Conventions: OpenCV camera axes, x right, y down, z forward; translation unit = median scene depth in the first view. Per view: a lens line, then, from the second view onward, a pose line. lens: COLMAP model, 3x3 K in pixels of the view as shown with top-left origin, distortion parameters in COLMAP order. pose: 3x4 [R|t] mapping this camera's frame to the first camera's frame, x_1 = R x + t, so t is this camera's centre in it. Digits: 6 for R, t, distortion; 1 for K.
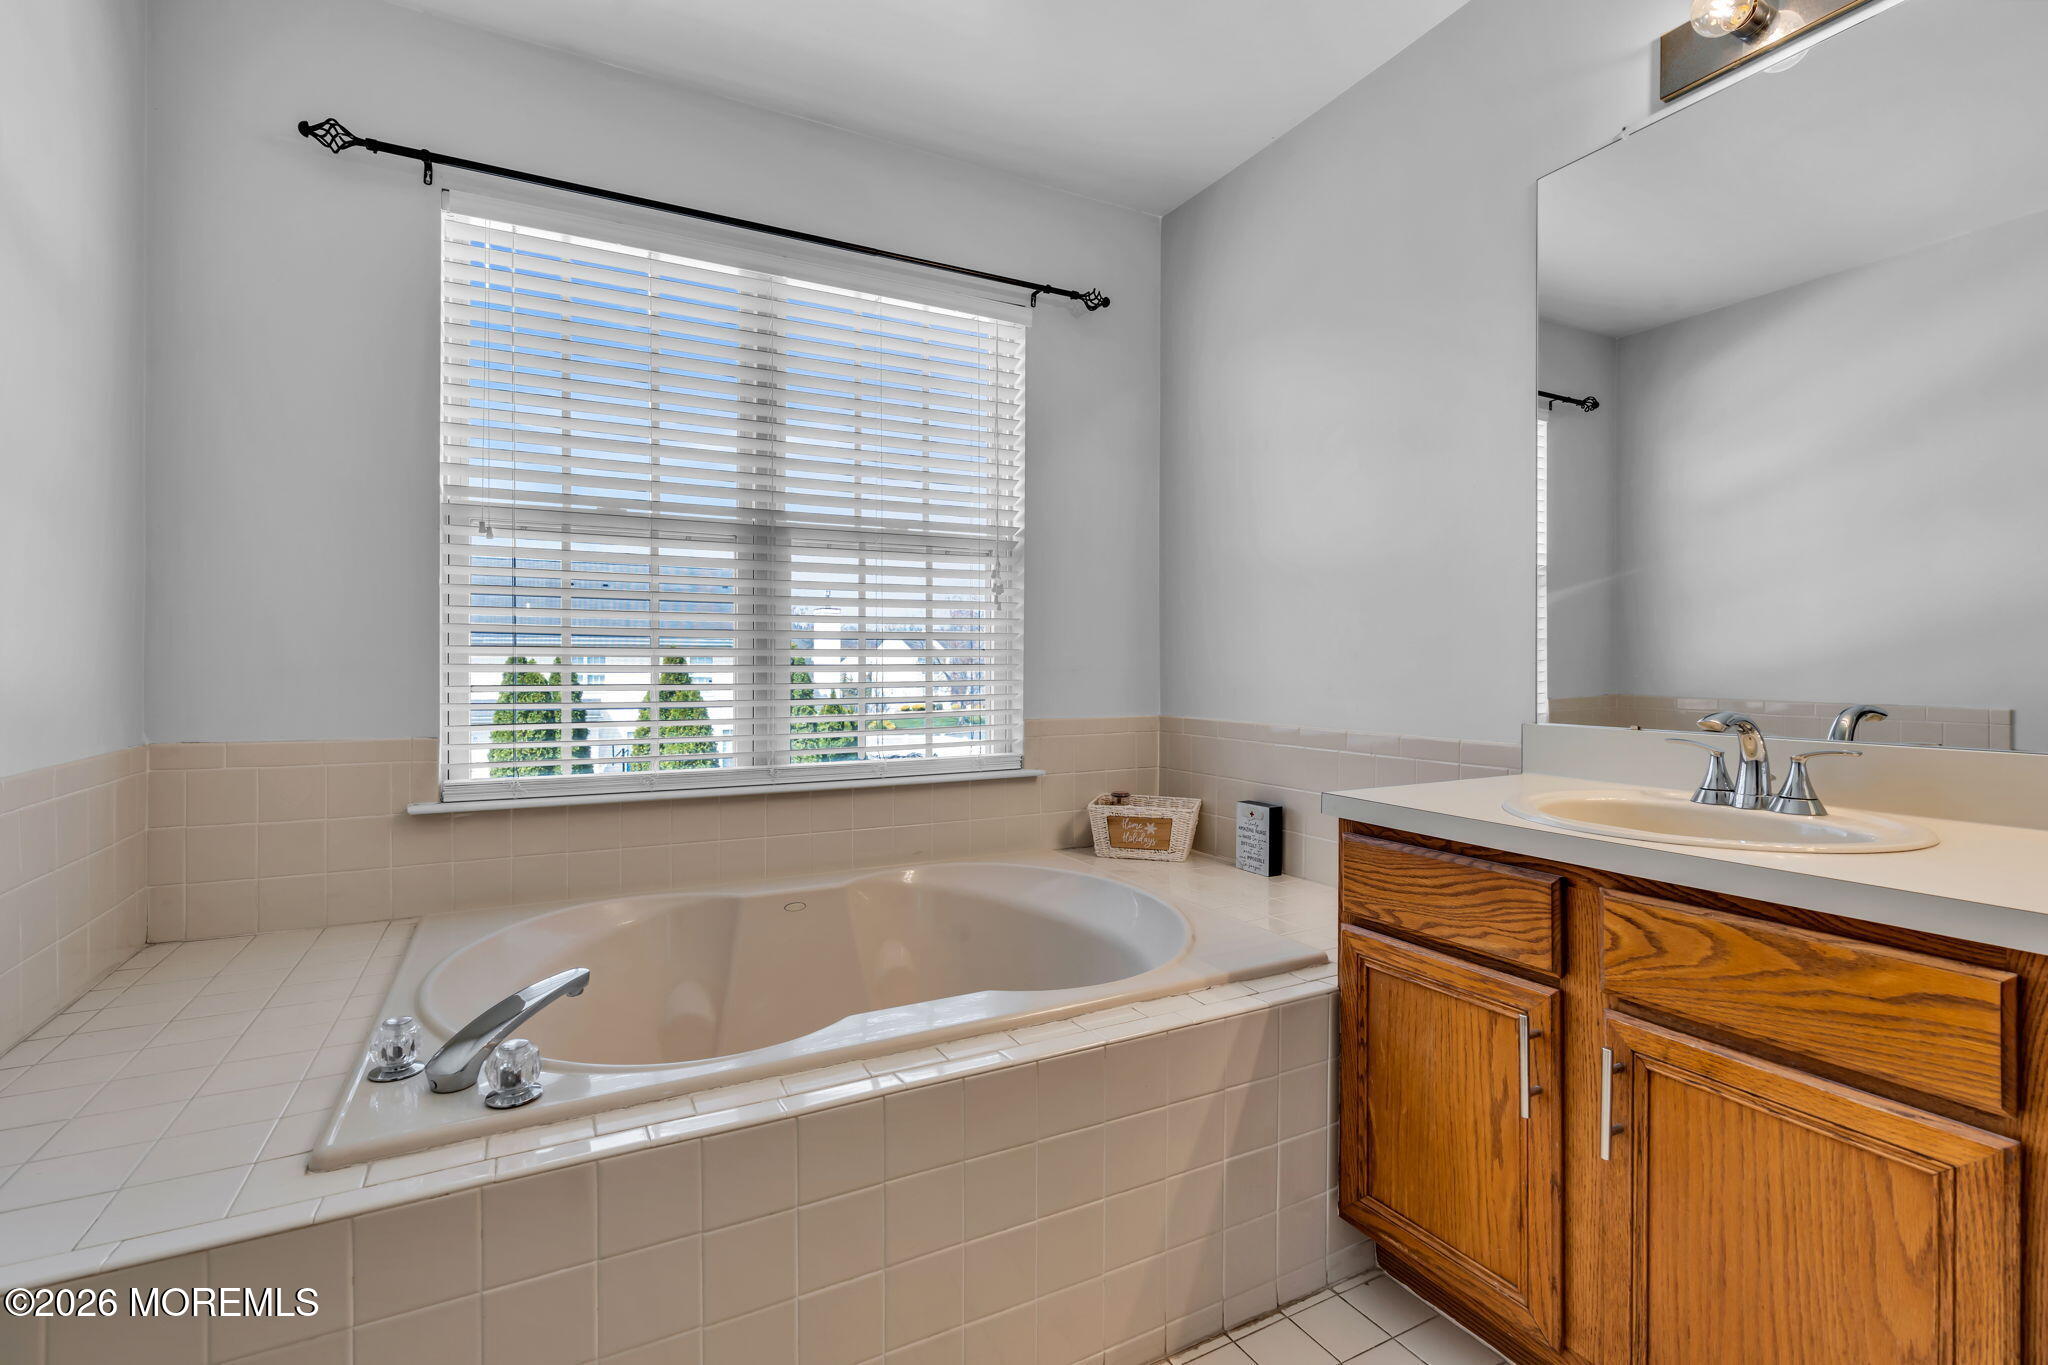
lens RADIAL K [[913.5, 0, 1026.3], [0, 913.5, 676.1], [0, 0, 1]] dist [-0.007595, 0.002958]
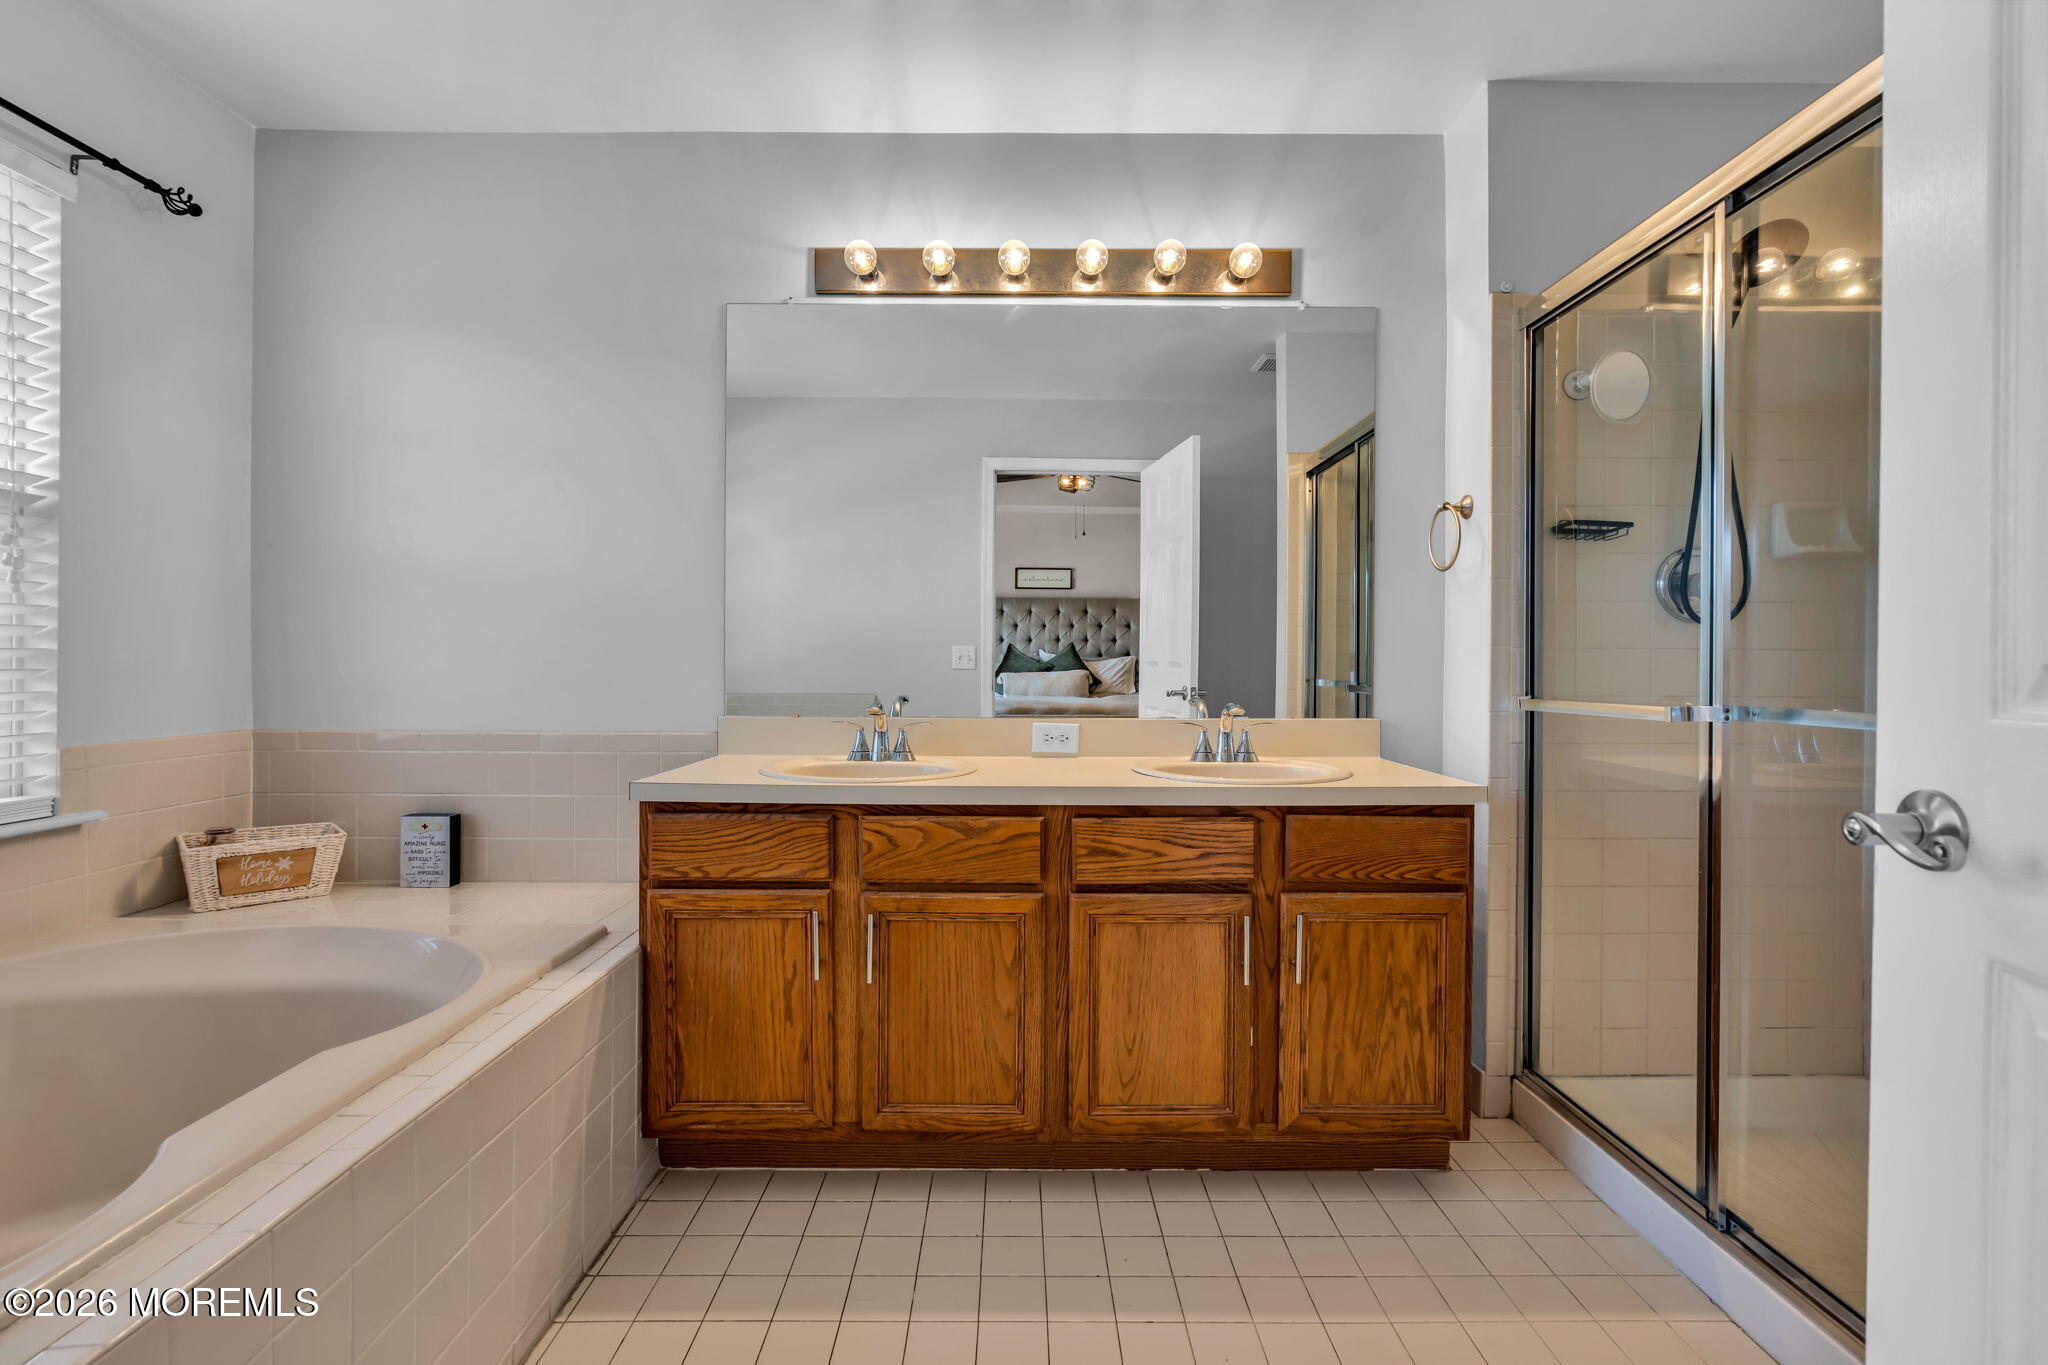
lens RADIAL K [[913.5, 0, 1020.0], [0, 913.5, 673.5], [0, 0, 1]] dist [-0.007595, 0.002958]
pose [[0.472031, -0.006957, 0.881555, -0.494520], [0.004910, 0.999974, 0.005262, -0.017578], [-0.881568, 0.001845, 0.472053, 0.003036]]
